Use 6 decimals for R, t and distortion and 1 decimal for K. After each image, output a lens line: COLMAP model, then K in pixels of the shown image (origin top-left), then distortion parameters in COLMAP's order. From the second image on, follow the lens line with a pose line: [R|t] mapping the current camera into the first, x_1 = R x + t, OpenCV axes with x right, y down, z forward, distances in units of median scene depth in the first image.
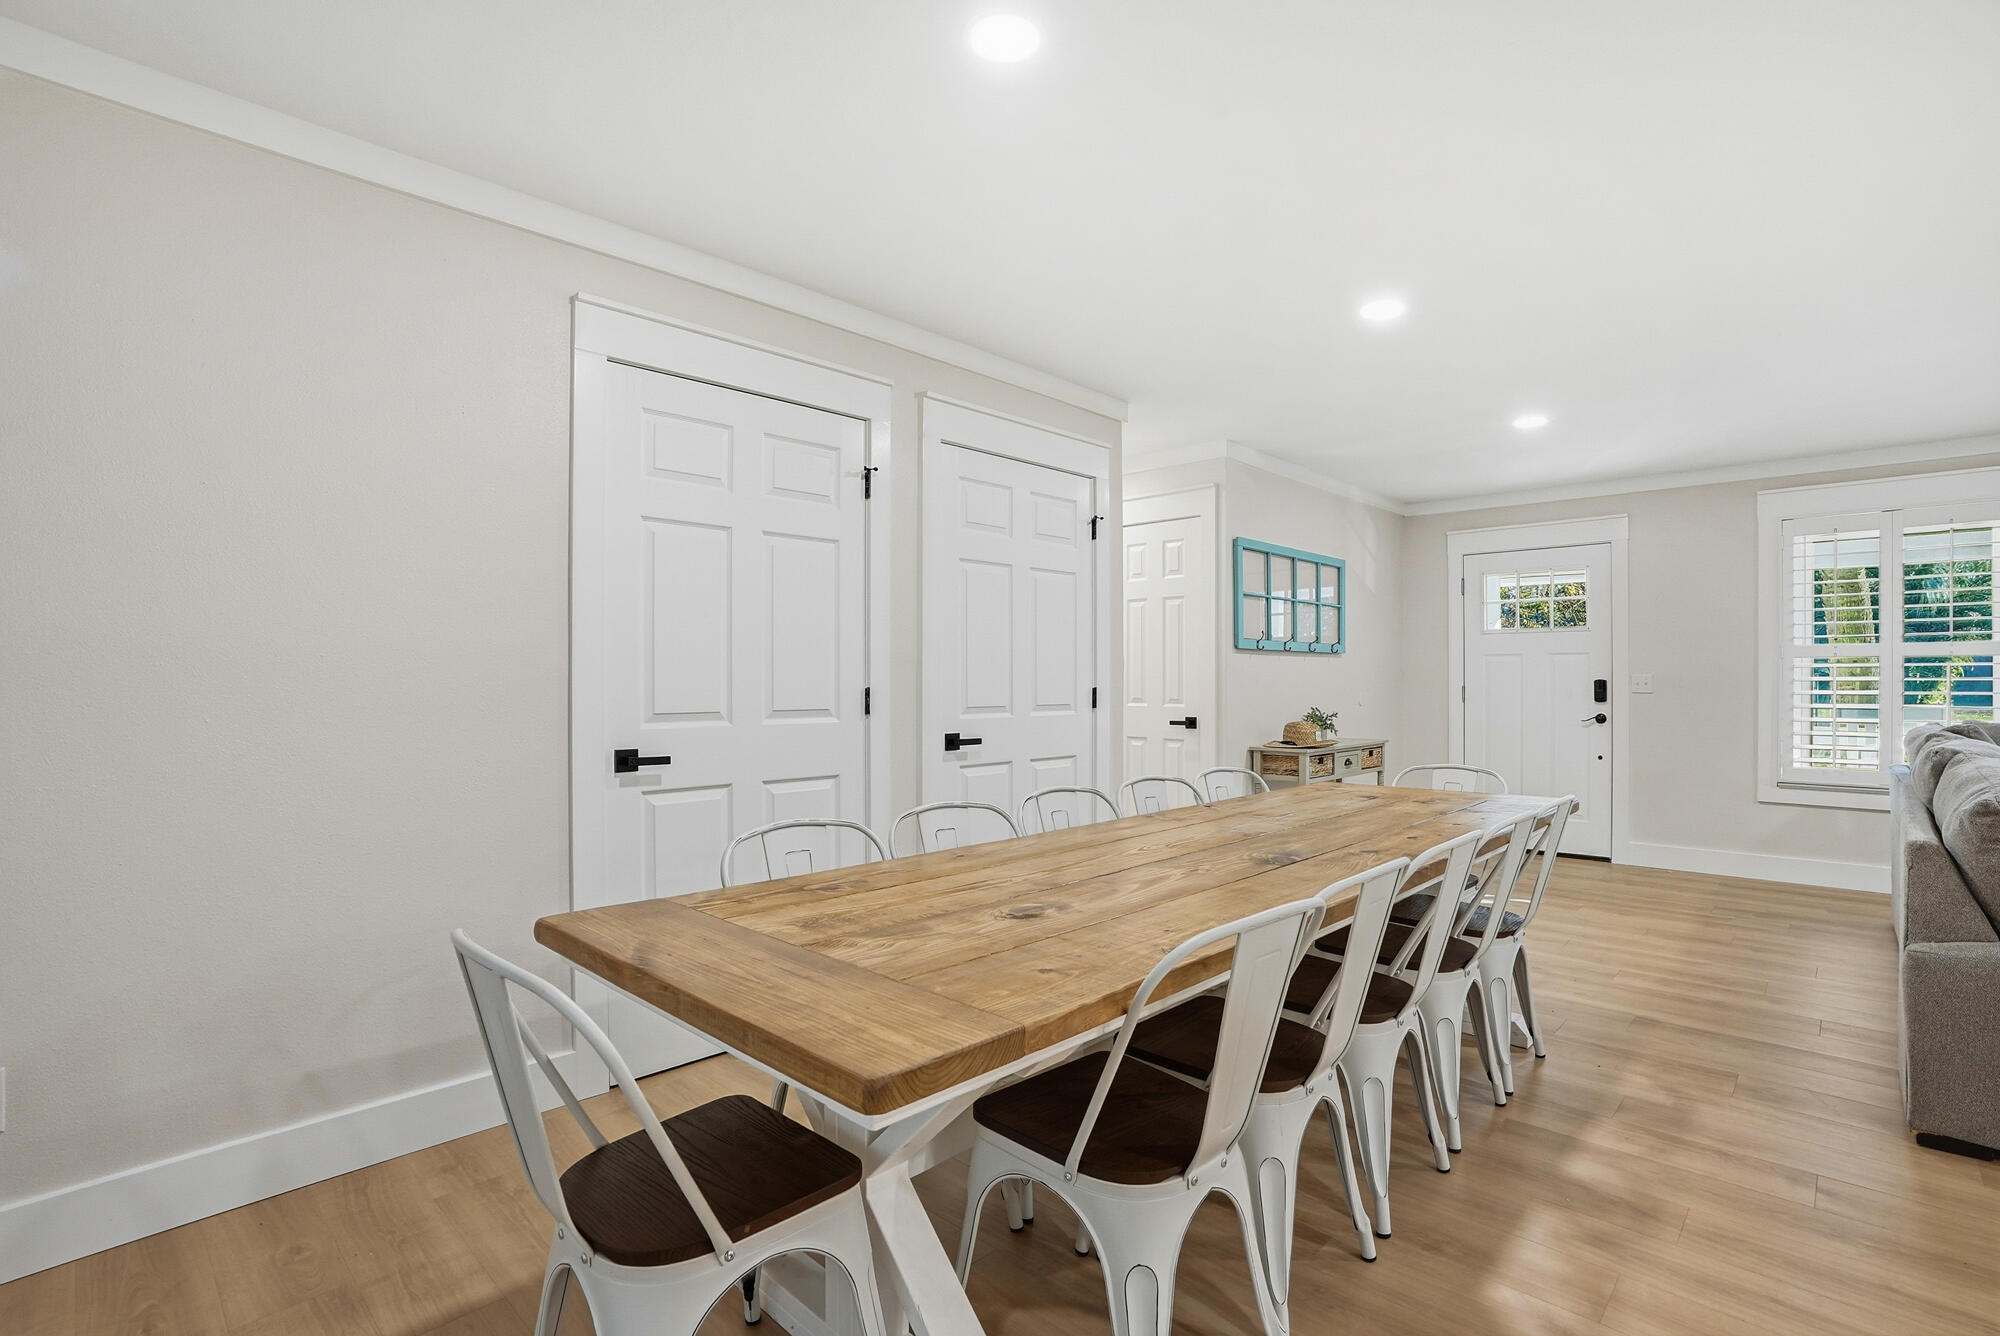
lens RADIAL K [[939.2, 0, 982.2], [0, 939.2, 674.4], [0, 0, 1]] dist [-0.046279, 0.011702]
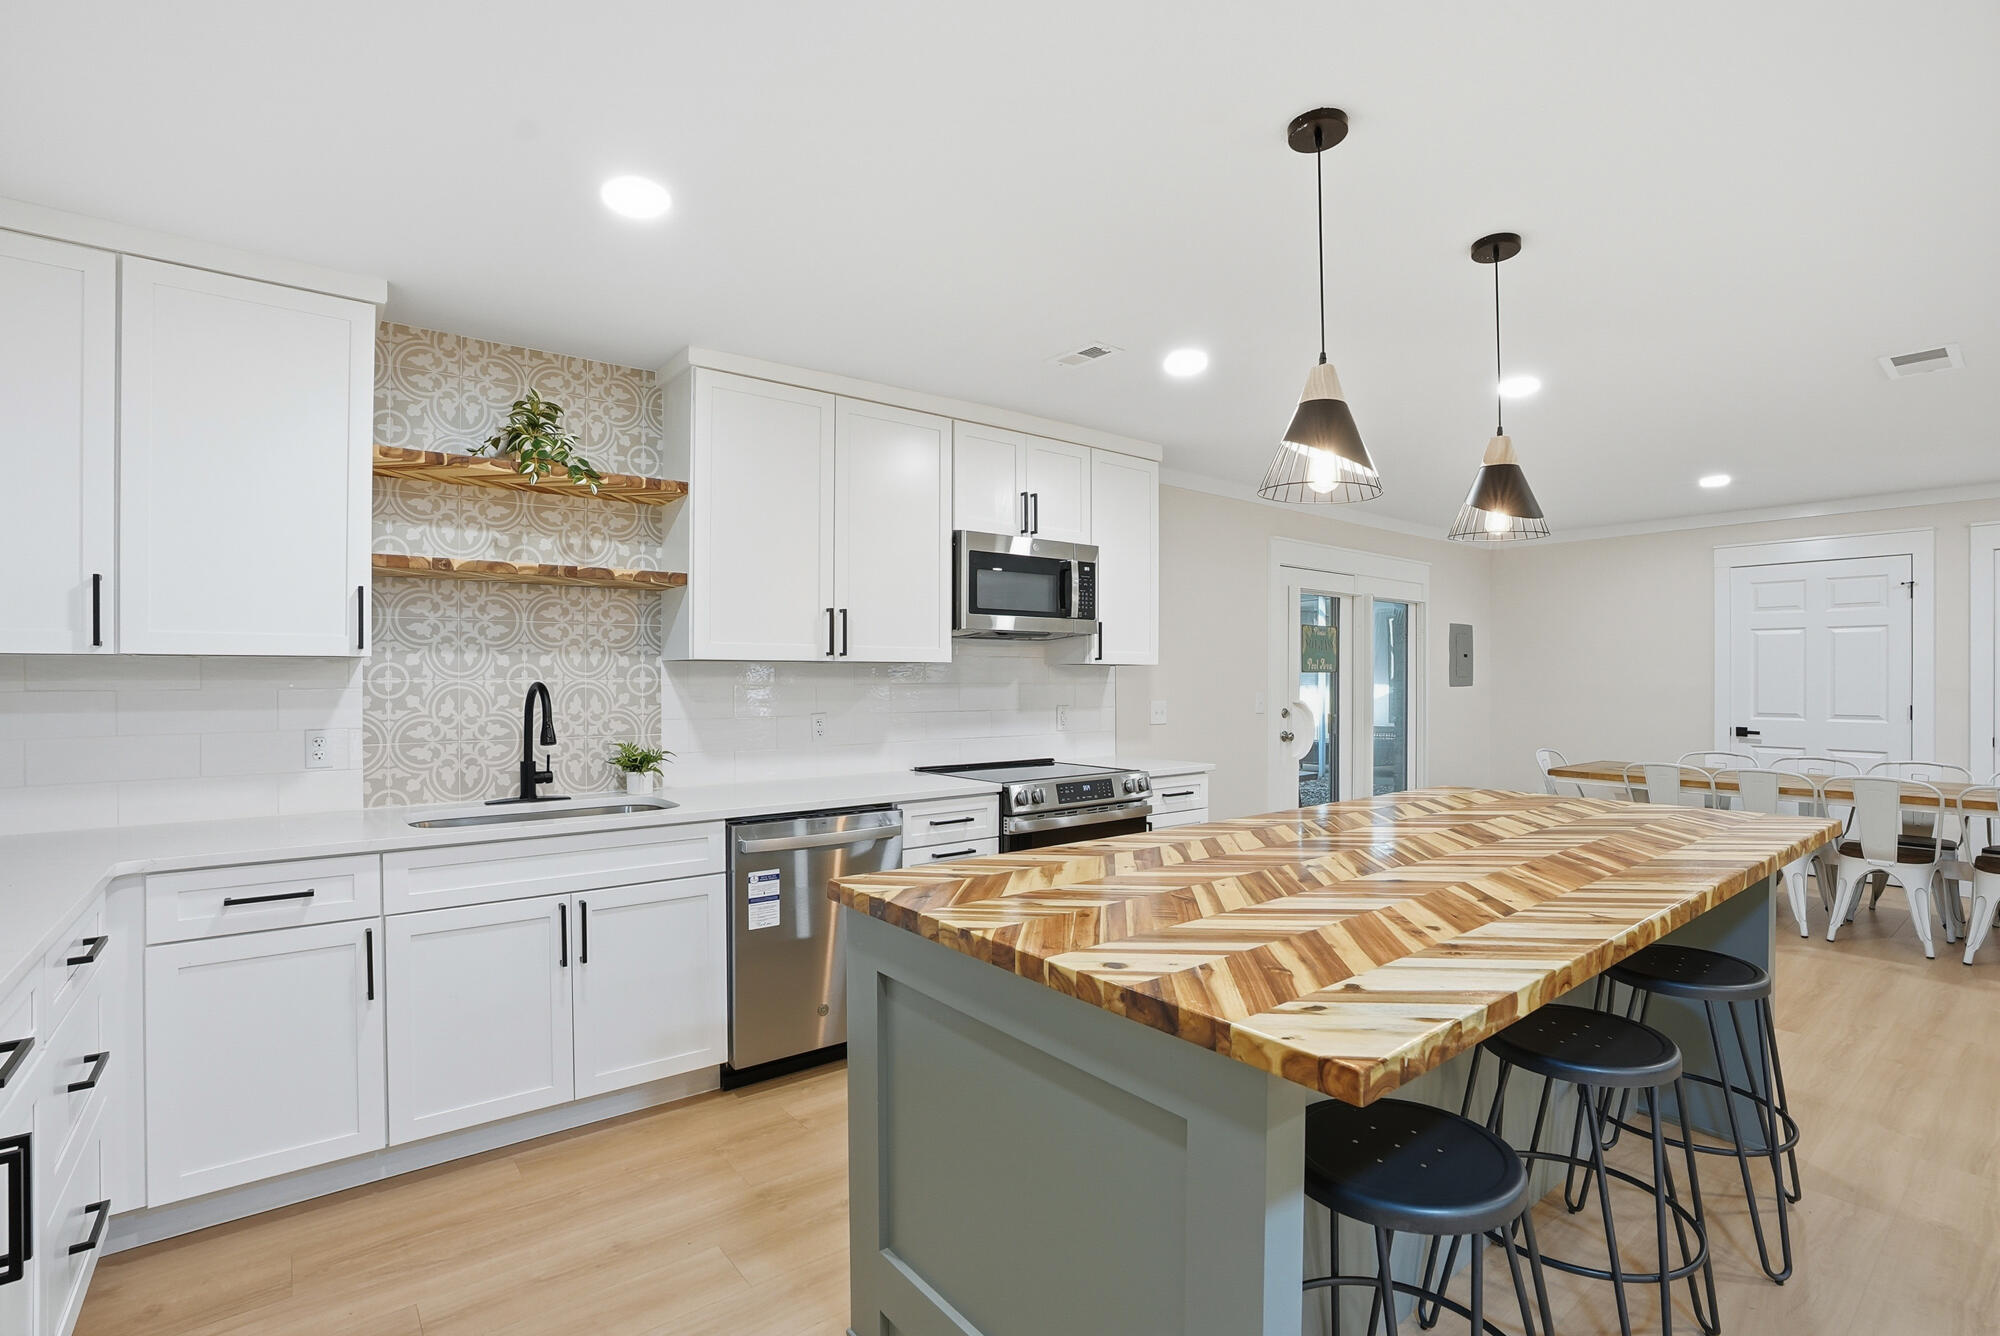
lens RADIAL K [[939.2, 0, 1020.4], [0, 939.2, 669.4], [0, 0, 1]] dist [-0.046279, 0.011702]
pose [[-0.128676, -0.011889, -0.991615, 2.322075], [-0.004836, 0.999924, -0.011361, -0.034492], [0.991675, 0.003334, -0.128724, -0.585021]]
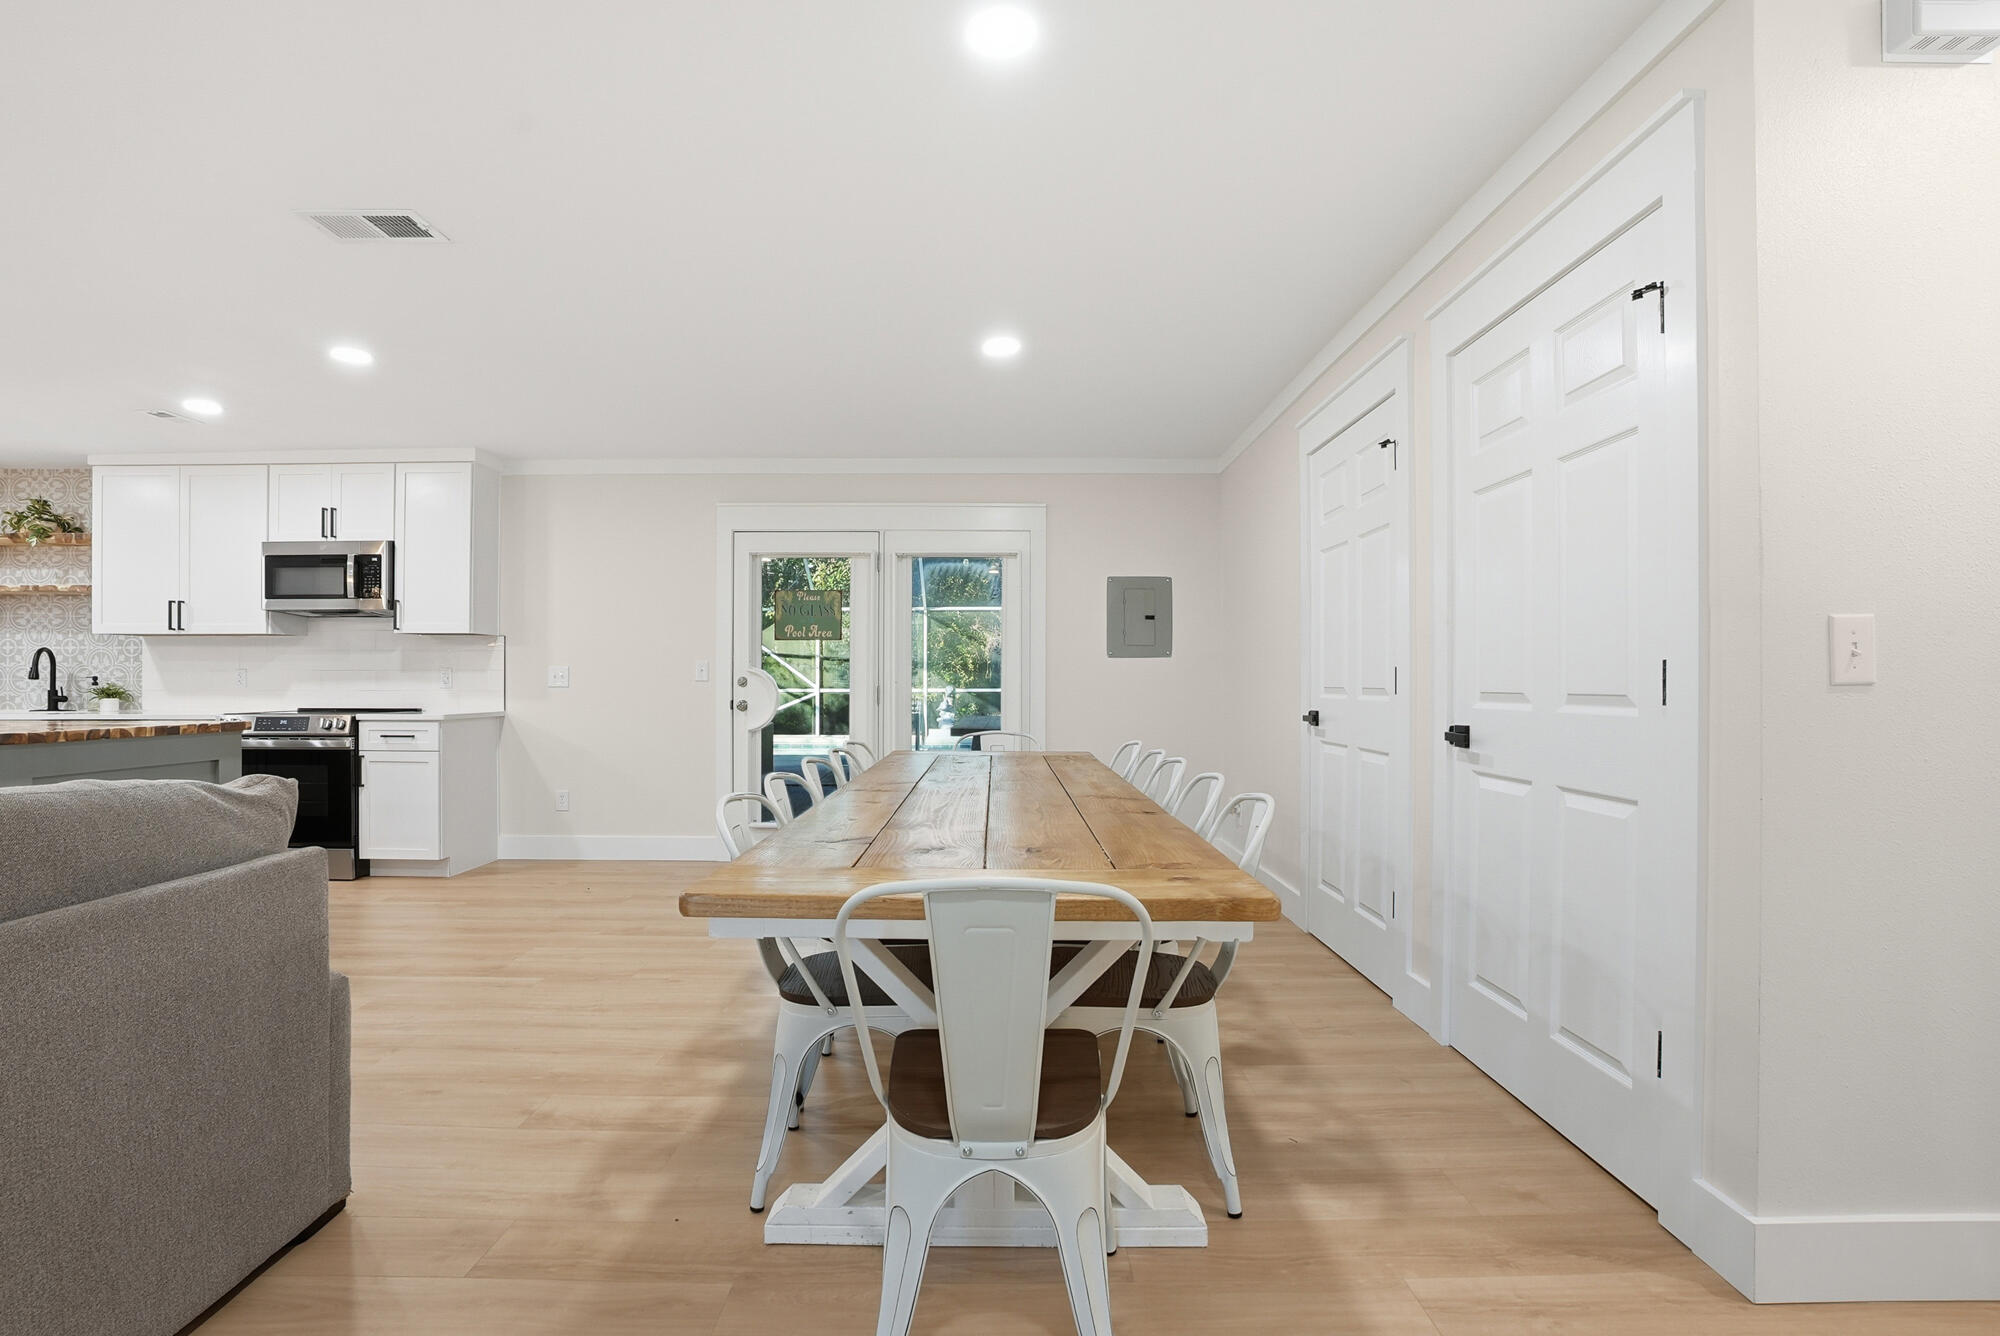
lens RADIAL K [[939.2, 0, 996.9], [0, 939.2, 675.0], [0, 0, 1]] dist [-0.046279, 0.011702]
pose [[-0.713695, -0.001971, -0.700454, 1.101383], [-0.006311, 0.999974, 0.003617, 0.015394], [0.700428, 0.007002, -0.713688, 1.851760]]
